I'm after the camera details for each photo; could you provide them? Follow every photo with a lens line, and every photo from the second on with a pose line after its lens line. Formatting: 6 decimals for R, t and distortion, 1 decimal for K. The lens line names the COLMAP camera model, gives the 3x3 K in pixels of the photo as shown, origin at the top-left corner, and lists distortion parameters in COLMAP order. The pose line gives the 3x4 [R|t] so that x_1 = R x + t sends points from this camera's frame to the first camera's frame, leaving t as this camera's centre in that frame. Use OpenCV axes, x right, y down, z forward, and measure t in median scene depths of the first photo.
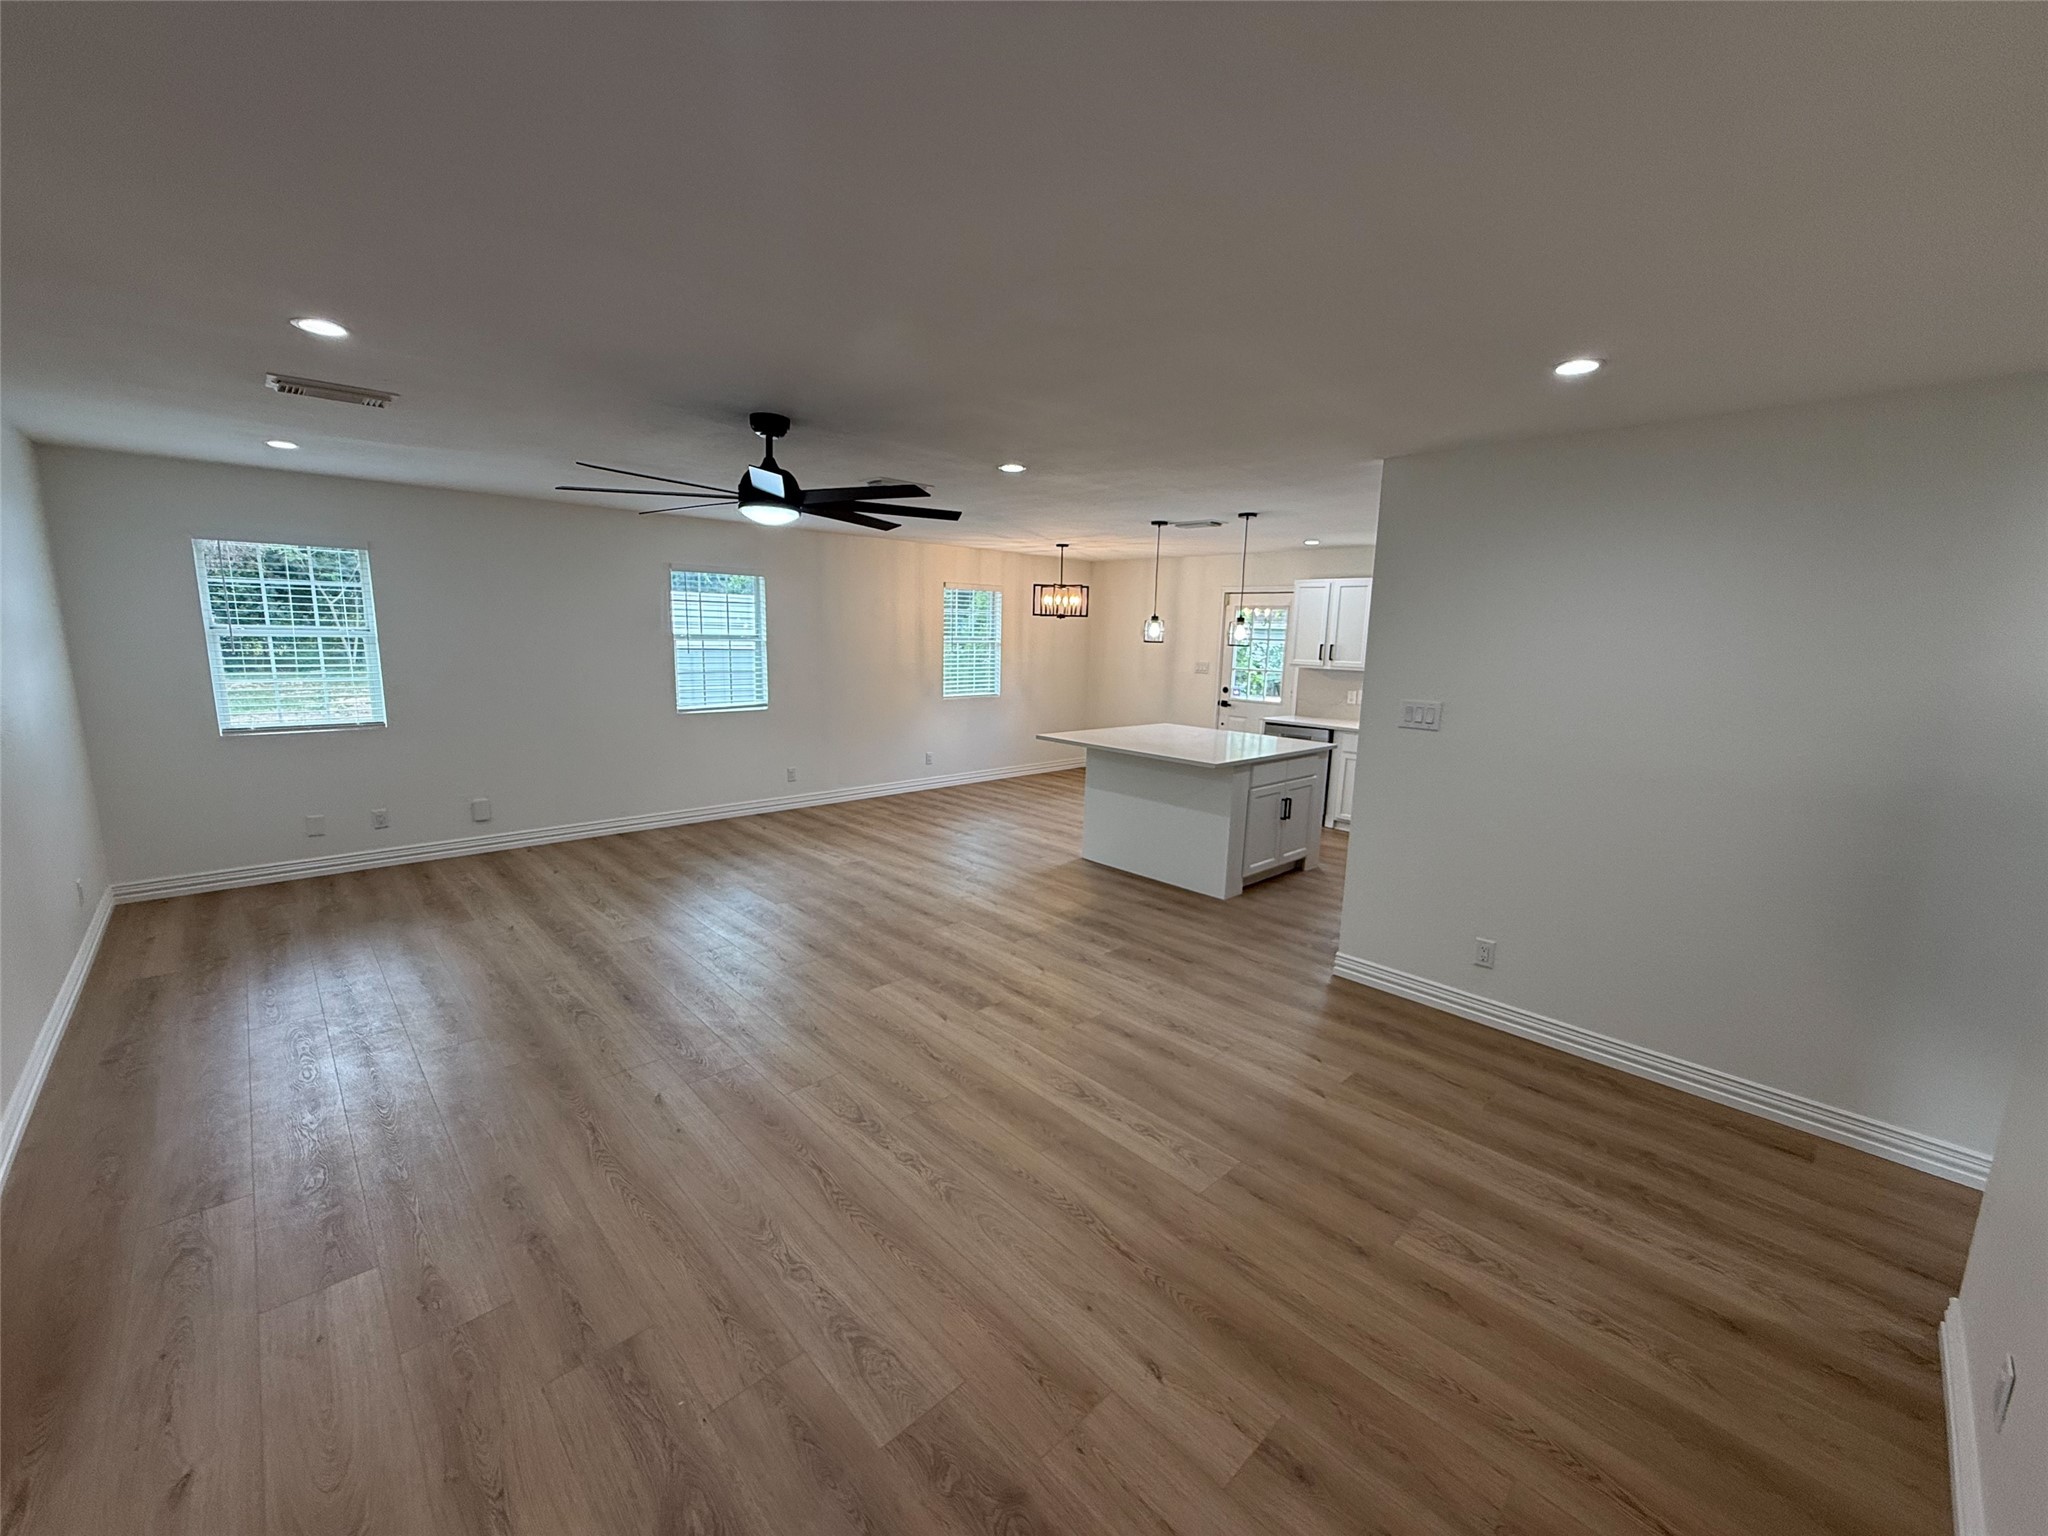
lens RADIAL K [[813.6, 0, 1016.3], [0, 813.6, 771.2], [0, 0, 1]] dist [-0.000610, 0.000047]
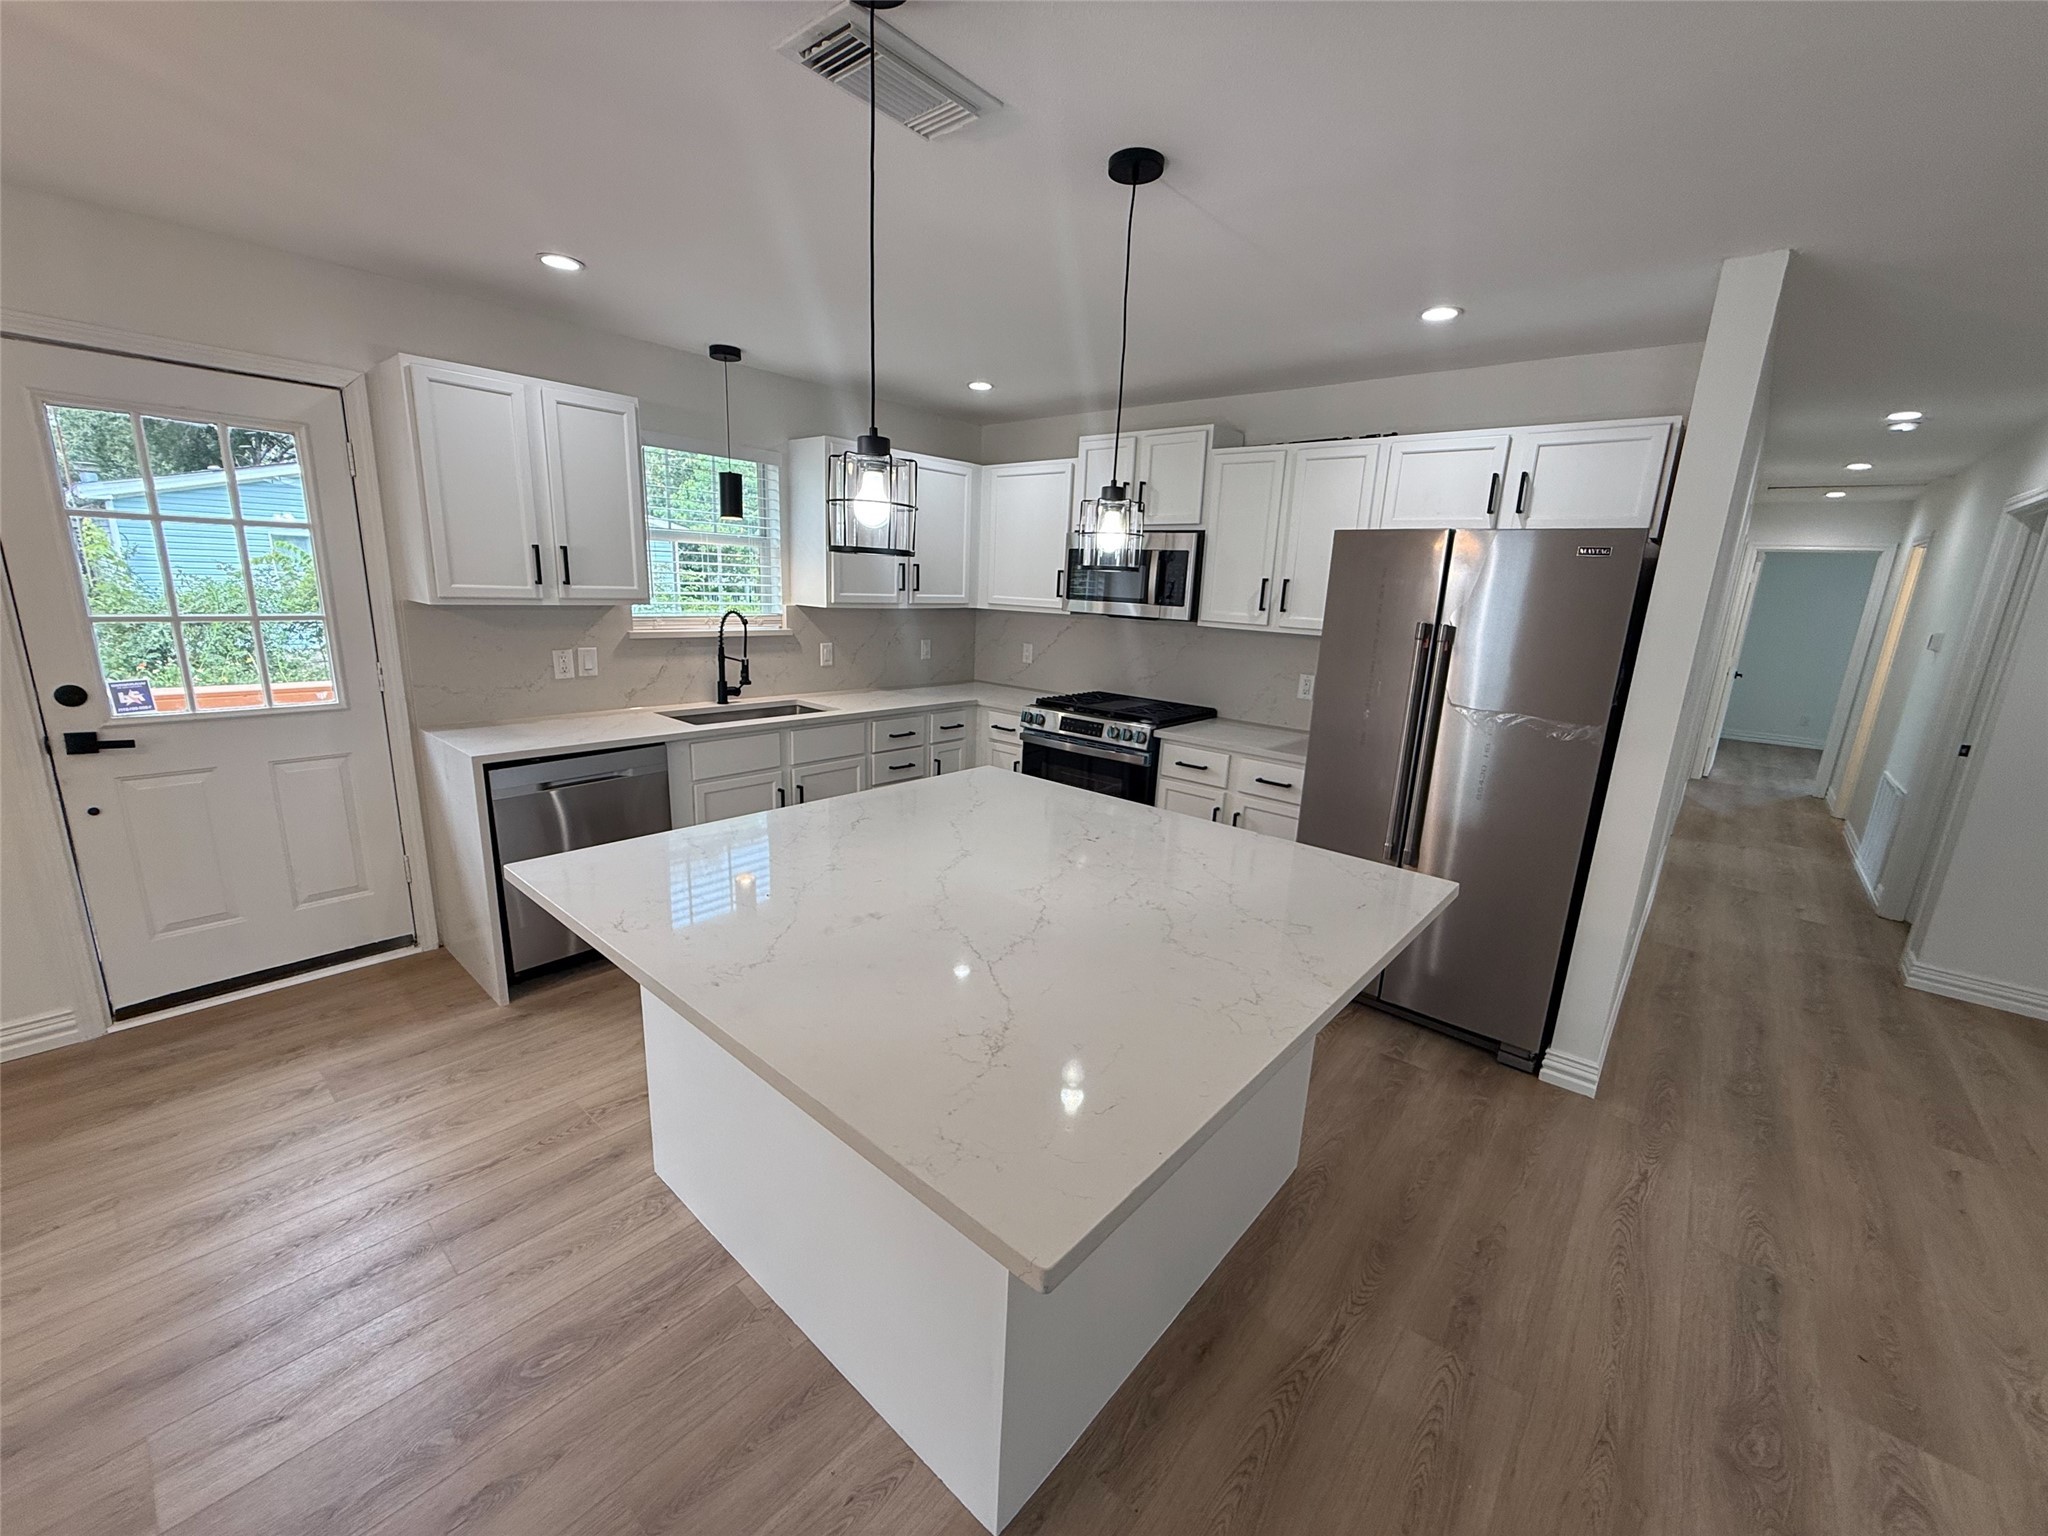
lens RADIAL K [[813.6, 0, 1016.3], [0, 813.6, 771.2], [0, 0, 1]] dist [-0.000610, 0.000047]
pose [[-0.098337, -0.262394, 0.959937, -0.087478], [0.124040, 0.953858, 0.273439, -0.172091], [-0.987392, 0.145960, -0.061252, 1.069686]]
